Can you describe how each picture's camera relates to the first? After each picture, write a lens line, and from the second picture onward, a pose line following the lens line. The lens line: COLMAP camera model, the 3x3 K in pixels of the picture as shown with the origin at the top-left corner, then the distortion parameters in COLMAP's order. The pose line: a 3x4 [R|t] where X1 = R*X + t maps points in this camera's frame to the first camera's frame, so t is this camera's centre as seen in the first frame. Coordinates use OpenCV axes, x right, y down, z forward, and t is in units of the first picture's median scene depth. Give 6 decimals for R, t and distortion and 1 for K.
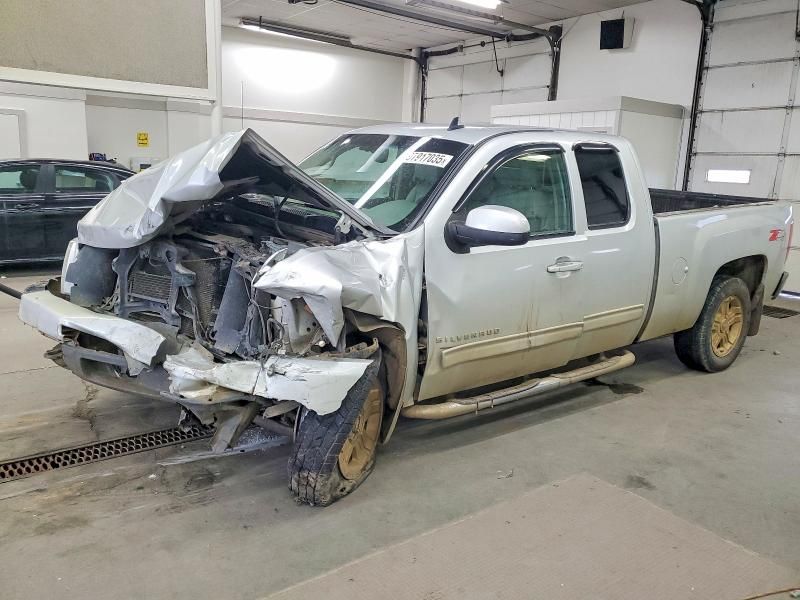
lens RADIAL K [[637.4, 0, 400.0], [0, 637.4, 300.0], [0, 0, 1]] dist [0.003004, 0.004002]
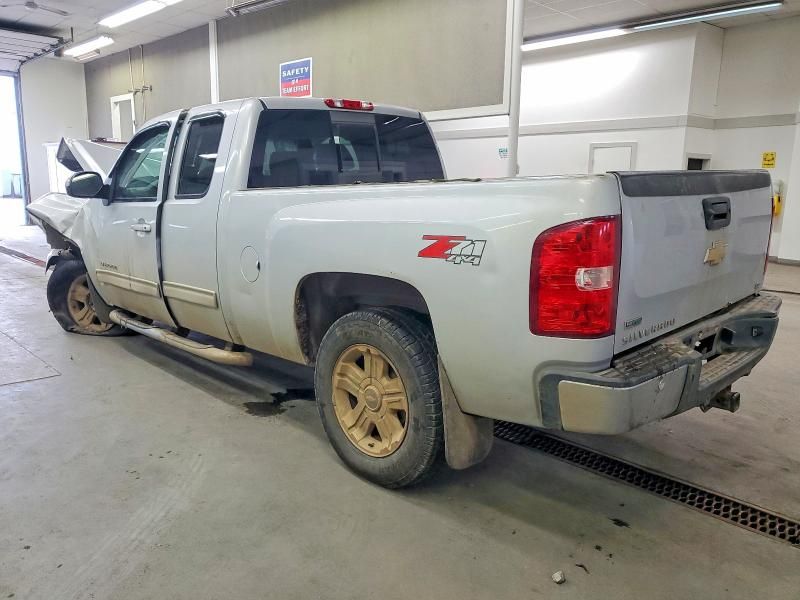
lens RADIAL K [[637.4, 0, 400.0], [0, 637.4, 300.0], [0, 0, 1]] dist [0.003004, 0.004002]
pose [[0.128700, 0.142004, -0.981464, 1.240844], [-0.217832, 0.969571, 0.111719, -0.131004], [0.967463, 0.199416, 0.155717, 1.097775]]
